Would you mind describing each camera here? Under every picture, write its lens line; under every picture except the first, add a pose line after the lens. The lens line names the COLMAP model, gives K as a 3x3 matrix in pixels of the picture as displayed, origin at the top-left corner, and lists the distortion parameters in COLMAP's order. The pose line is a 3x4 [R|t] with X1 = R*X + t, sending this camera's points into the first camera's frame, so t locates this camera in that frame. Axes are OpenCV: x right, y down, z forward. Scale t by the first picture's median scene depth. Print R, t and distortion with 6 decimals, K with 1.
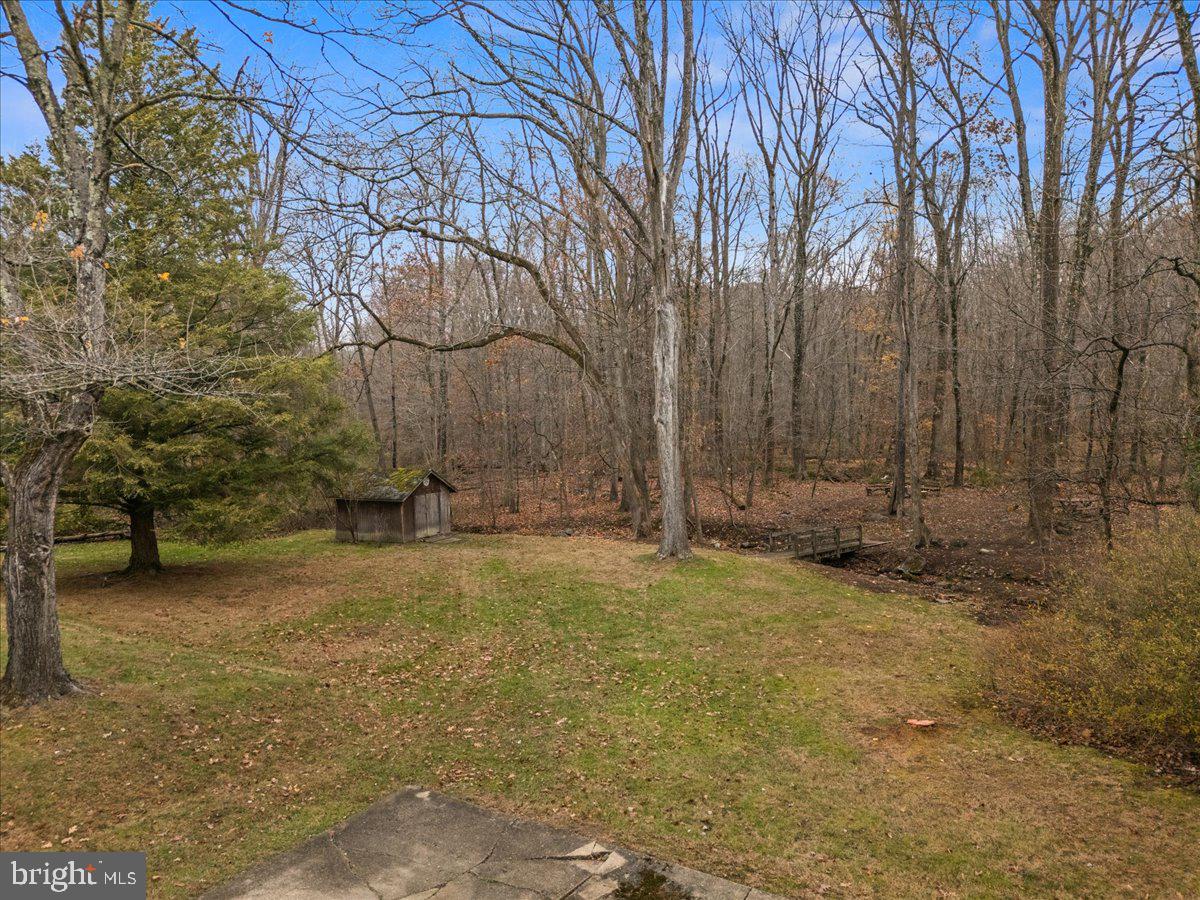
lens RADIAL K [[890.0, 0, 593.3], [0, 890.0, 449.4], [0, 0, 1]] dist [0.065295, -0.059345]
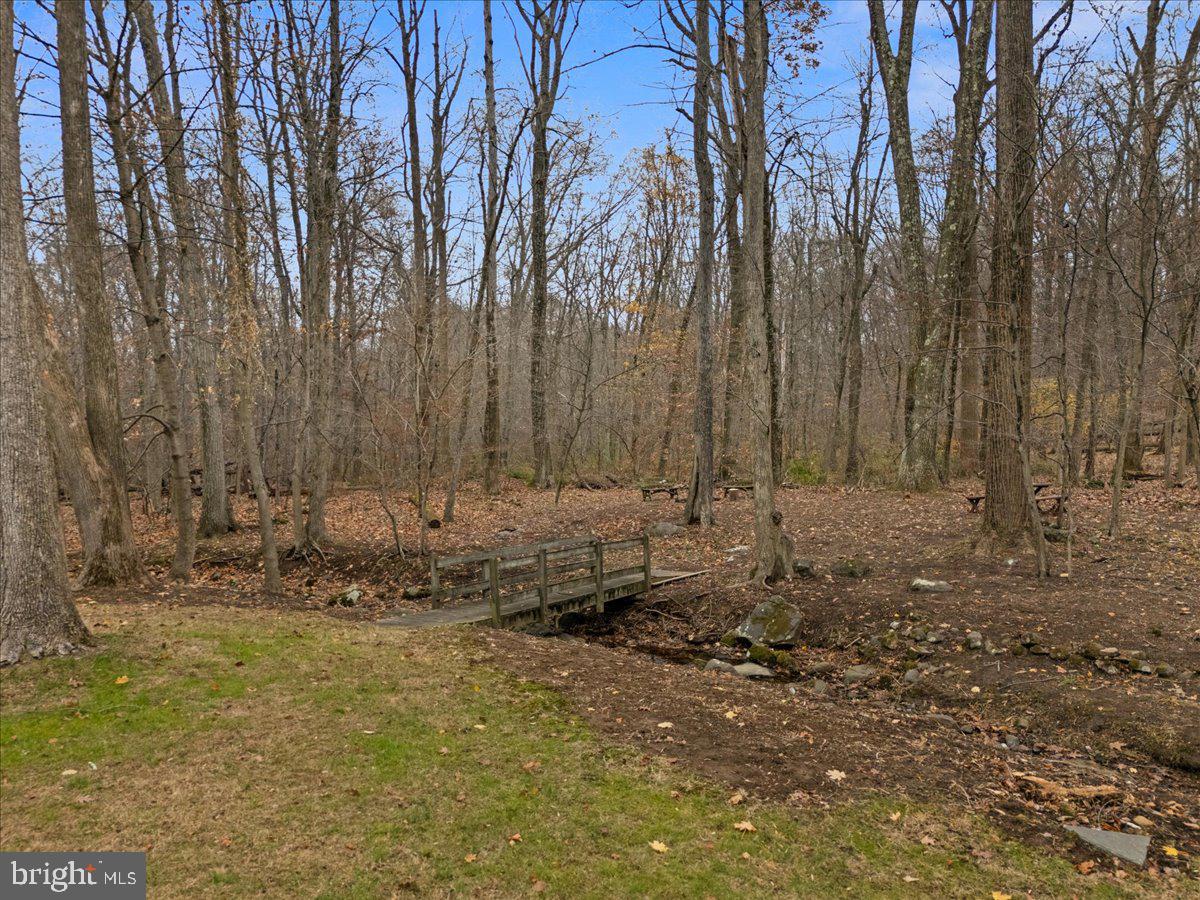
lens RADIAL K [[890.0, 0, 592.8], [0, 890.0, 452.5], [0, 0, 1]] dist [0.065295, -0.059345]
pose [[0.965996, 0.001750, 0.258551, 0.155838], [0.010828, 0.998826, -0.047214, 0.062845], [-0.258330, 0.048408, 0.964843, 0.569890]]
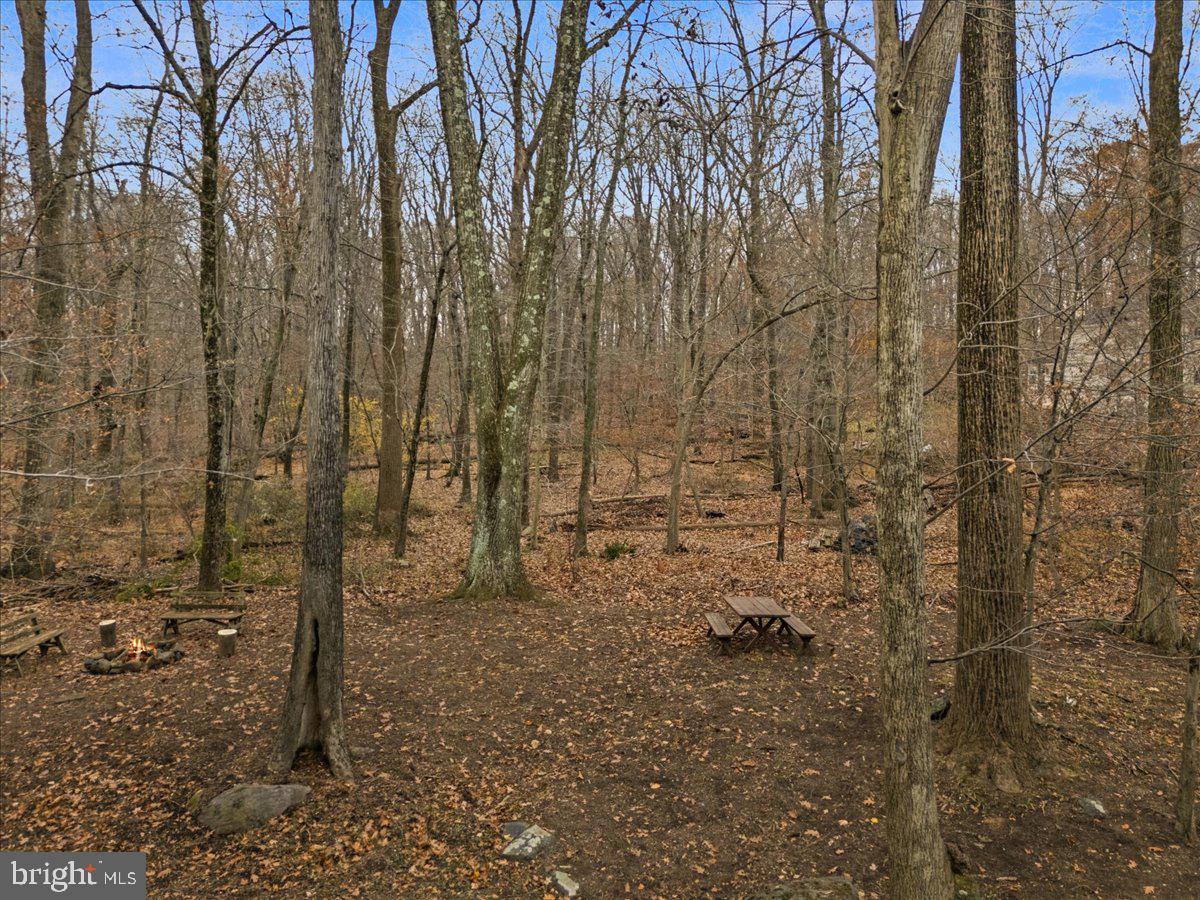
lens RADIAL K [[890.0, 0, 594.5], [0, 890.0, 424.1], [0, 0, 1]] dist [0.065295, -0.059345]
pose [[0.371674, 0.020851, 0.928129, 0.144788], [0.040806, 0.998415, -0.038771, -0.012861], [-0.927466, 0.052284, 0.370234, 0.959818]]
